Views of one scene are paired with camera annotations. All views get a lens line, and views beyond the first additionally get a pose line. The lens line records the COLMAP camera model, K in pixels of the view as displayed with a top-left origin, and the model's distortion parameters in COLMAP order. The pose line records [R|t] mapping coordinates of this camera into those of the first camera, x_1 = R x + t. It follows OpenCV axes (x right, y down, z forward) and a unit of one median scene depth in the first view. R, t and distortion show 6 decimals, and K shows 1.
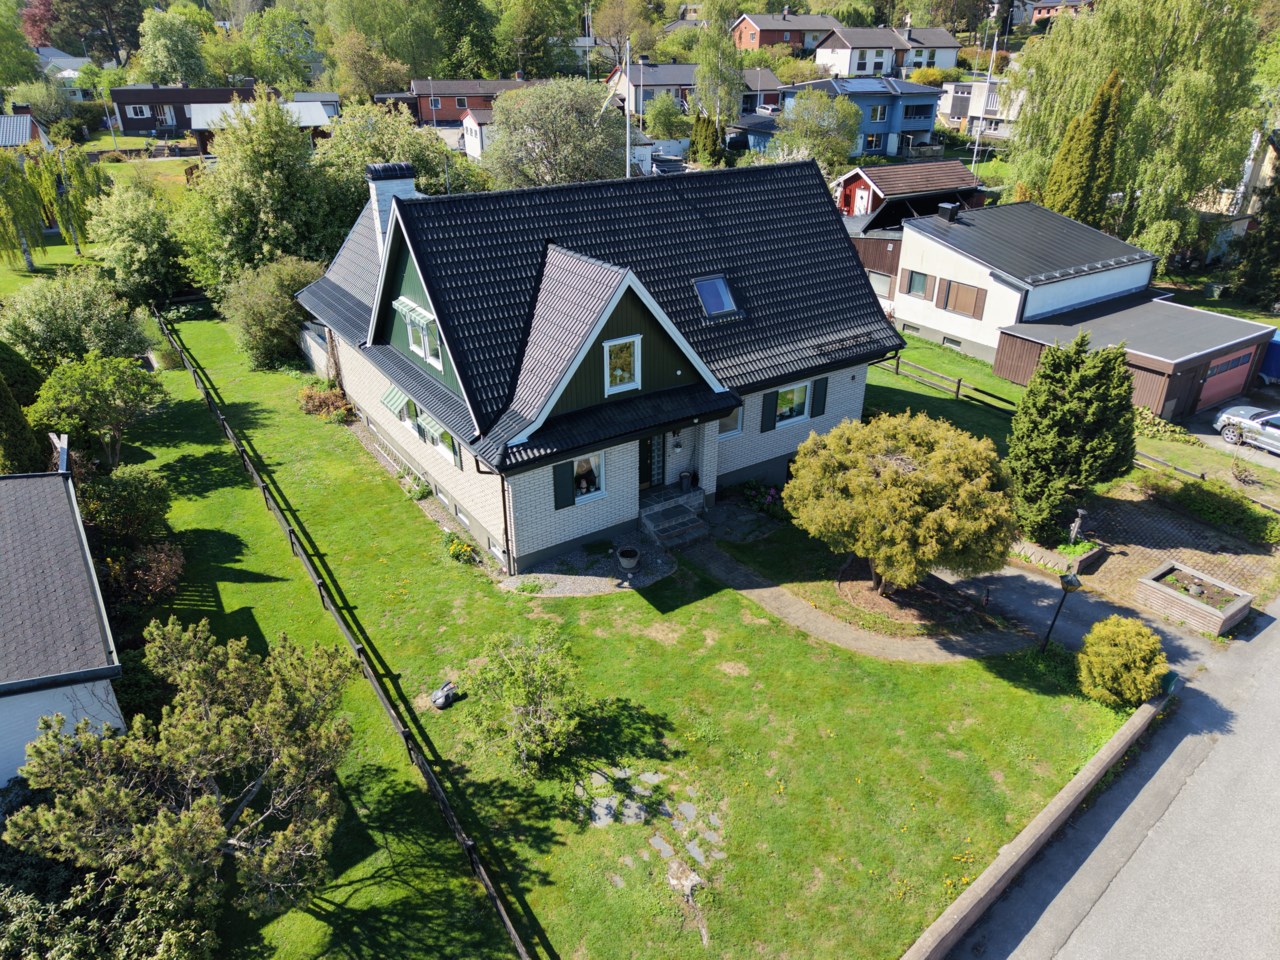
lens RADIAL K [[845.9, 0, 640.0], [0, 845.9, 480.0], [0, 0, 1]] dist [0.000992, -0.007765]
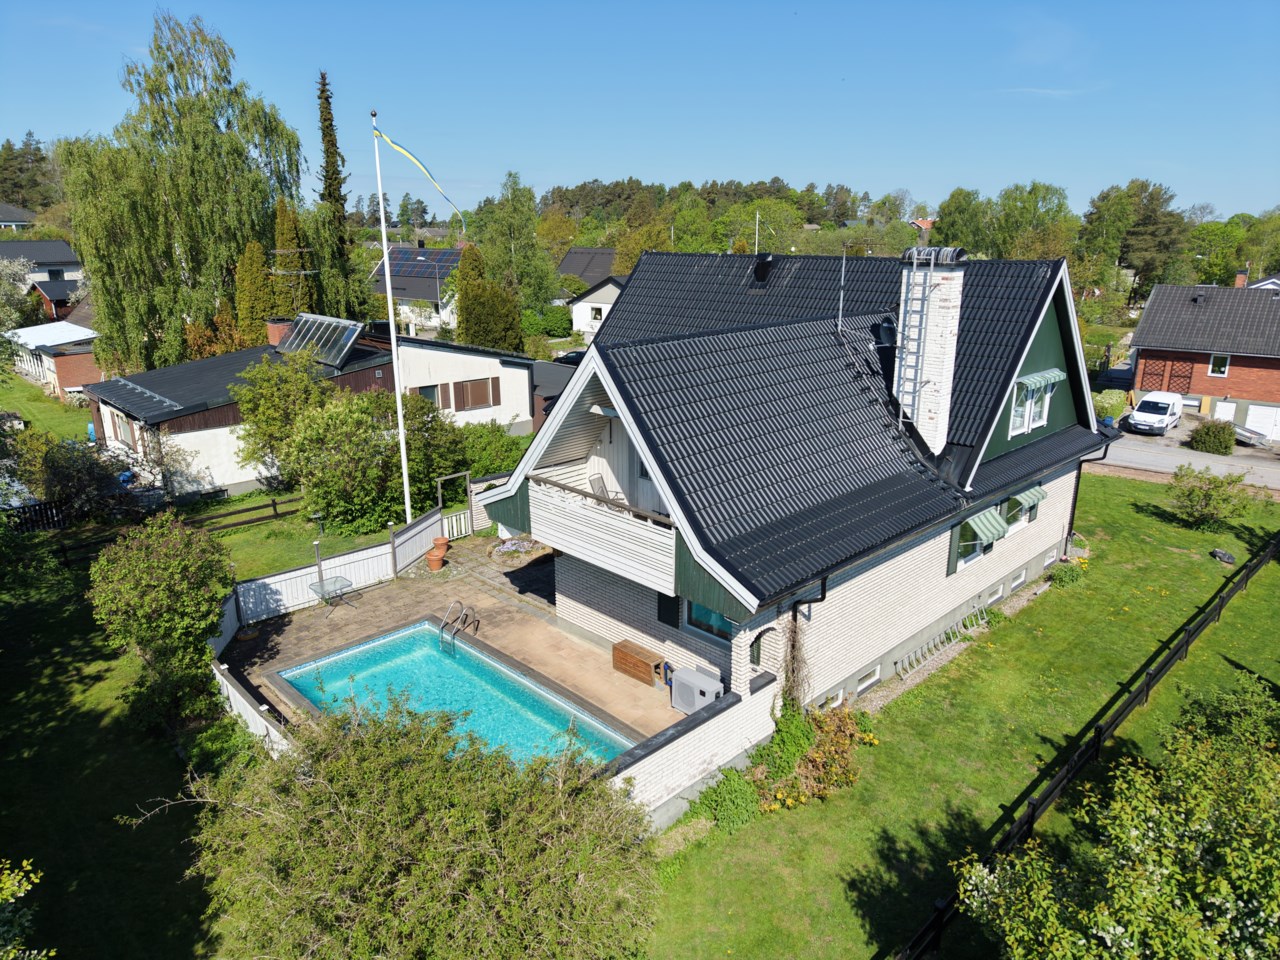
lens RADIAL K [[845.9, 0, 640.0], [0, 845.9, 480.0], [0, 0, 1]] dist [0.000992, -0.007765]
pose [[-0.174172, -0.273178, 0.946064, -0.832713], [0.456626, 0.828804, 0.323385, -0.459973], [-0.872443, 0.488322, -0.019615, 1.097123]]
